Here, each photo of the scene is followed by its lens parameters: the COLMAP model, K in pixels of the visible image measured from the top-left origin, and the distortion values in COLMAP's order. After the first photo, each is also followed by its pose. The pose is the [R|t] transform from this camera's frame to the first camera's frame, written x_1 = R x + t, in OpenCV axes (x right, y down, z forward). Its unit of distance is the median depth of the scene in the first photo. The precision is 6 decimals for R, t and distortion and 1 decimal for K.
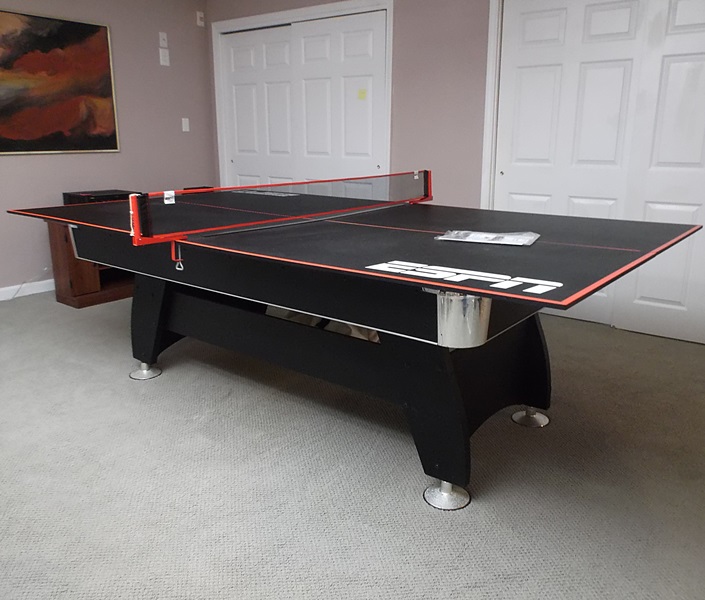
lens RADIAL K [[613.9, 0, 353.3], [0, 613.9, 301.4], [0, 0, 1]] dist [0.013356, 0.007427]
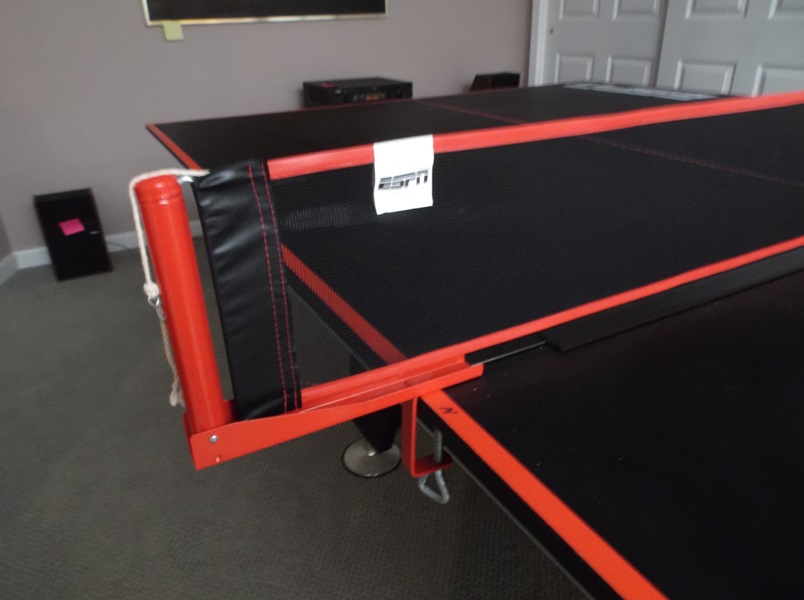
lens RADIAL K [[593.0, 0, 401.6], [0, 593.0, 299.7], [0, 0, 1]] dist [-0.000972, 0.020456]
pose [[0.931057, 0.138304, -0.337646, -0.232792], [-0.073136, 0.977337, 0.198657, -0.163212], [0.357468, -0.160267, 0.920071, 0.818334]]
